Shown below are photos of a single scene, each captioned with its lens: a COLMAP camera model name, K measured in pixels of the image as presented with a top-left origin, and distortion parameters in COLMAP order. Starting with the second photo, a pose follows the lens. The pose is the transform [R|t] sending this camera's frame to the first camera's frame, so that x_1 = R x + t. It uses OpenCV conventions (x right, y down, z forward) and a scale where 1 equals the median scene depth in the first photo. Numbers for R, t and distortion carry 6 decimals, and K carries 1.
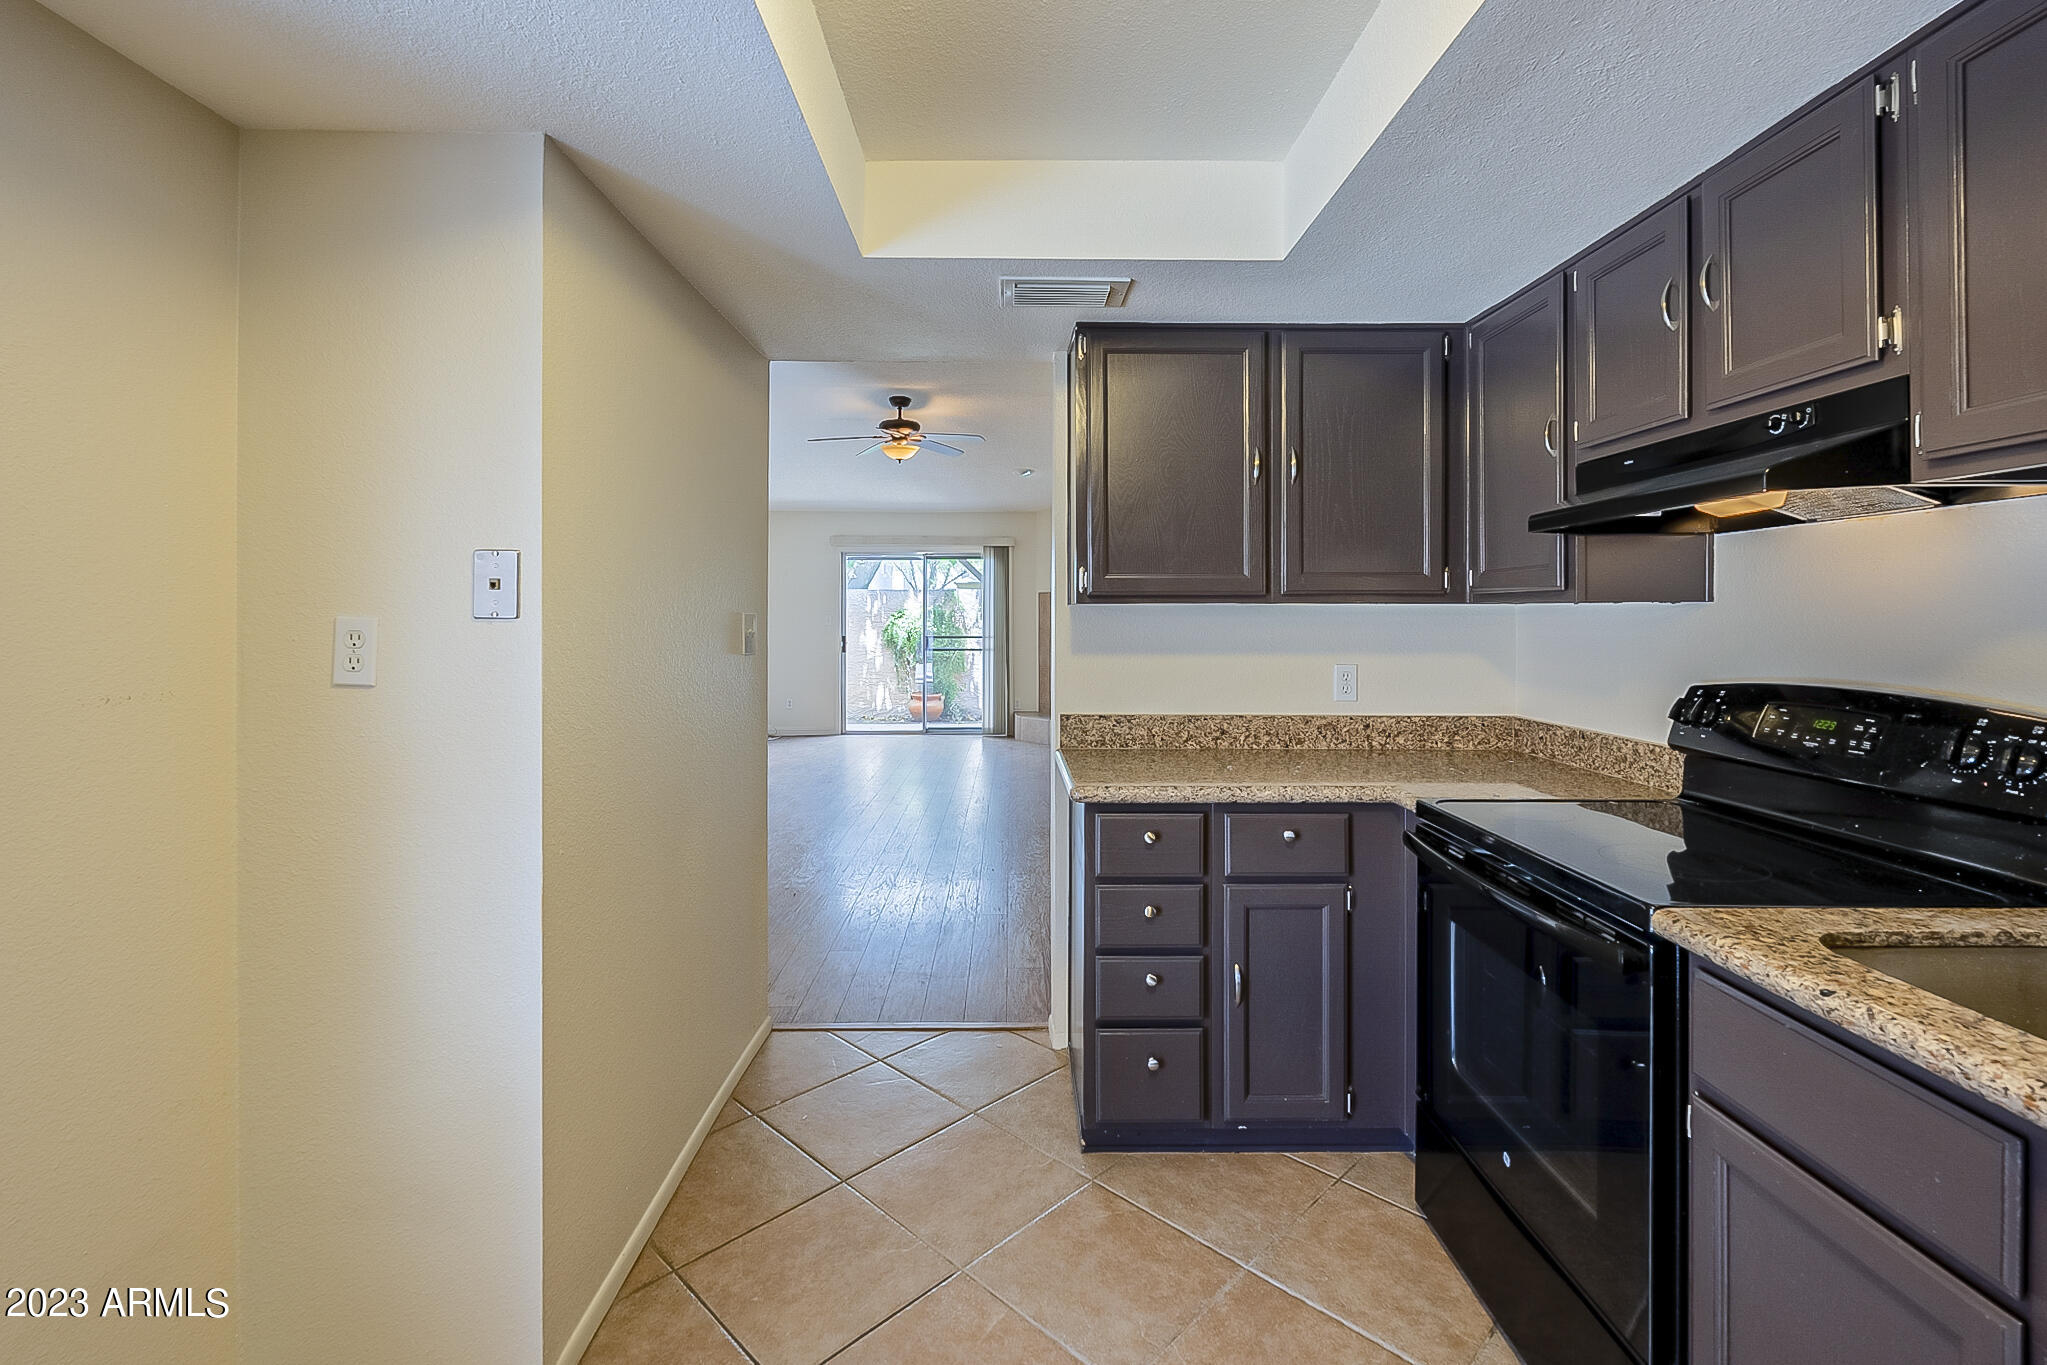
lens RADIAL K [[910.5, 0, 1015.5], [0, 910.5, 612.1], [0, 0, 1]] dist [-0.006601, 0.000993]
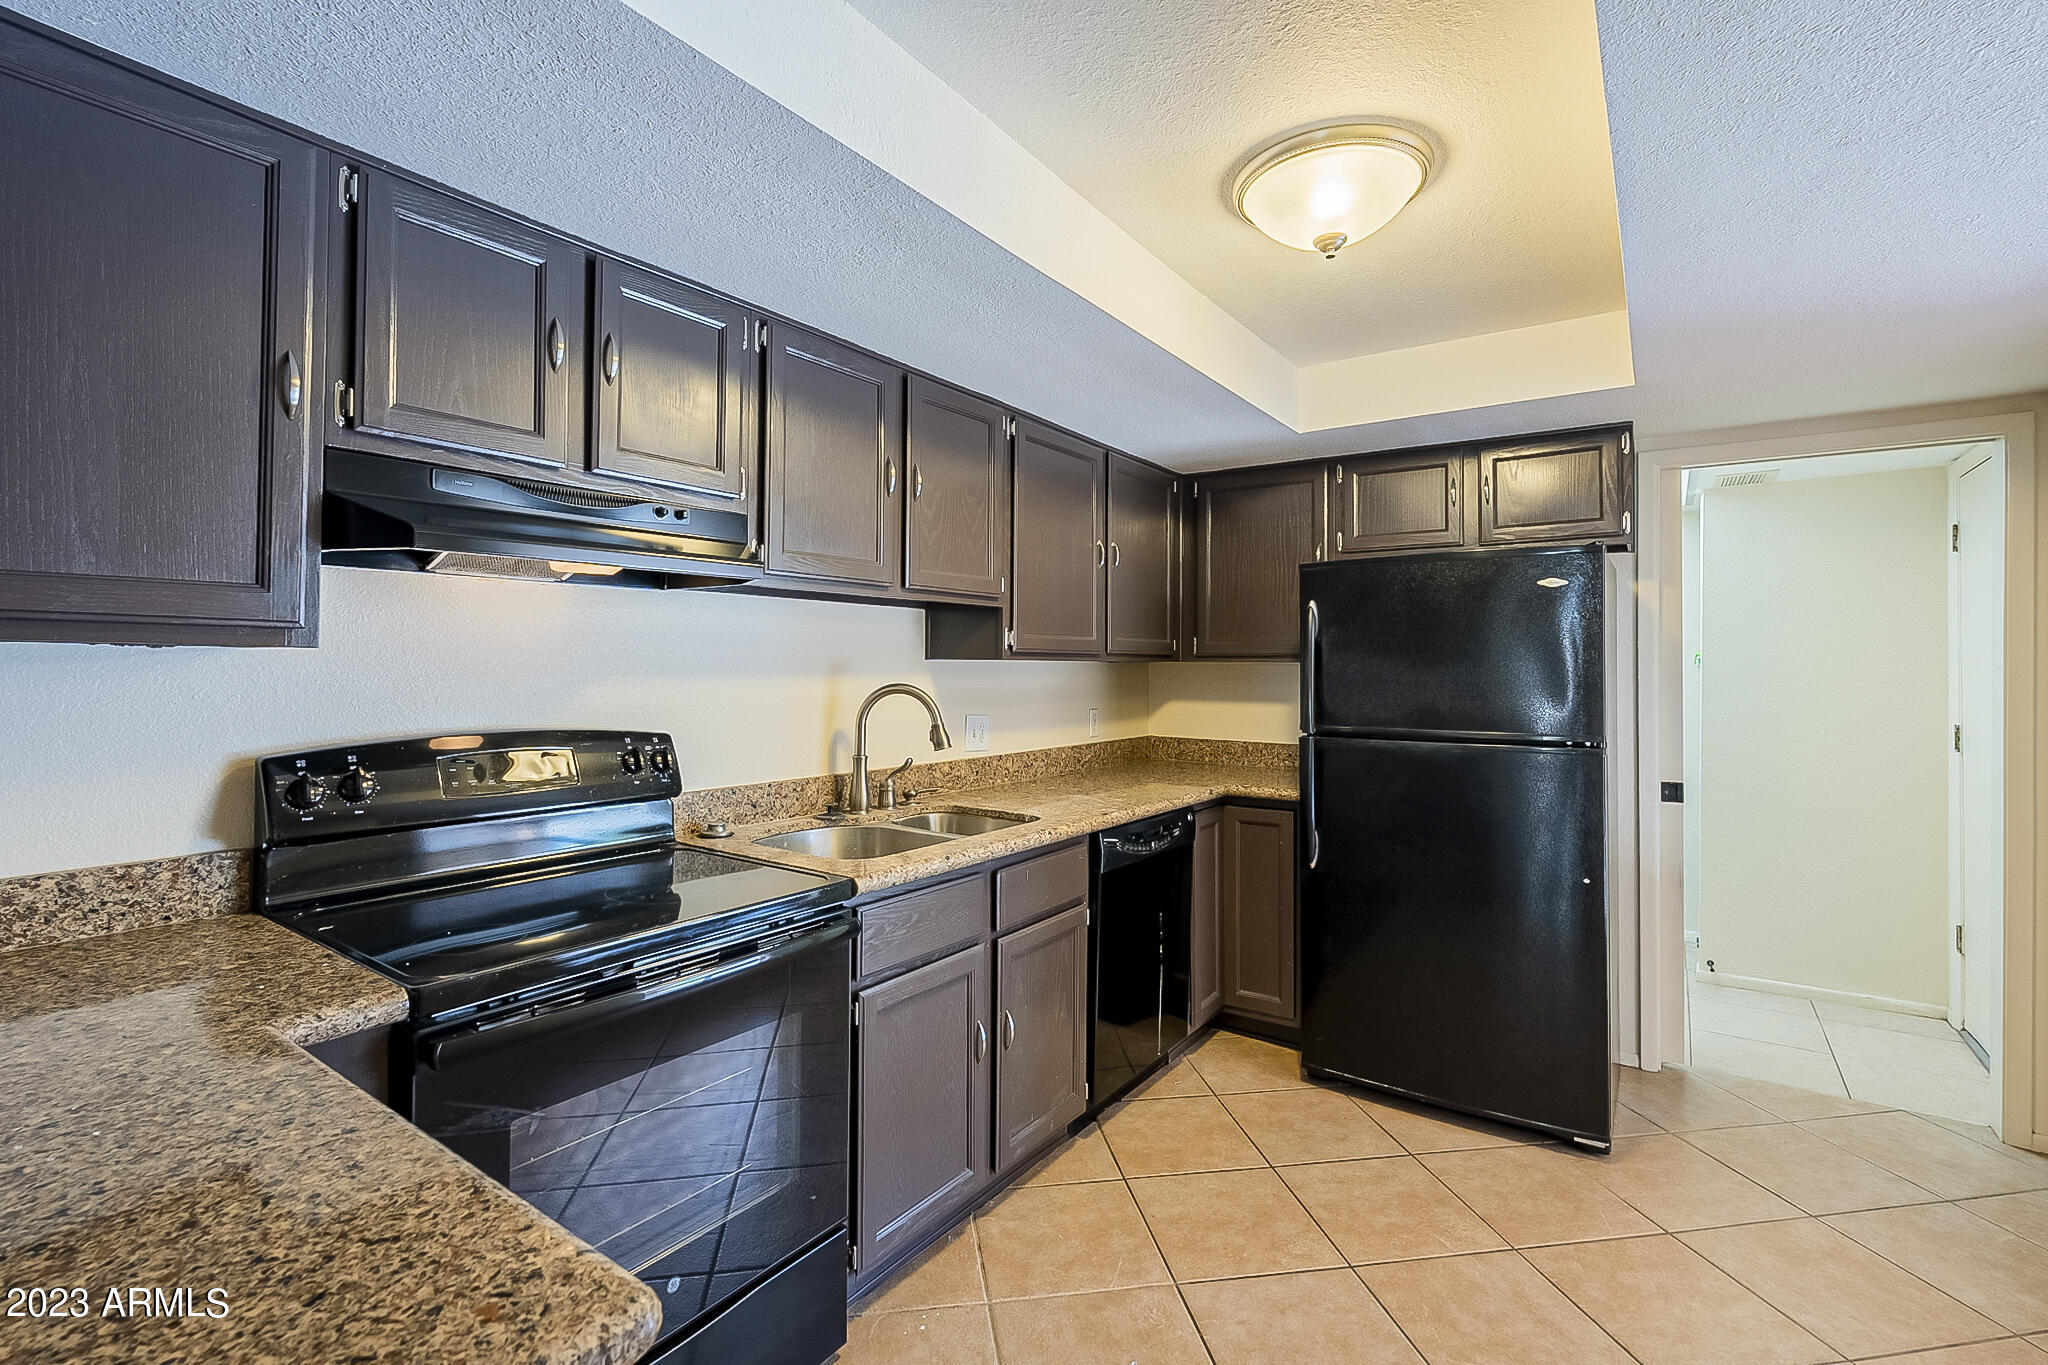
lens RADIAL K [[910.9, 0, 1014.3], [0, 910.9, 653.7], [0, 0, 1]] dist [-0.006601, 0.000993]
pose [[-0.811268, 0.001009, 0.584674, -0.185702], [-0.009559, 0.999842, -0.014990, -0.002131], [-0.584597, -0.017750, -0.811130, 1.115910]]
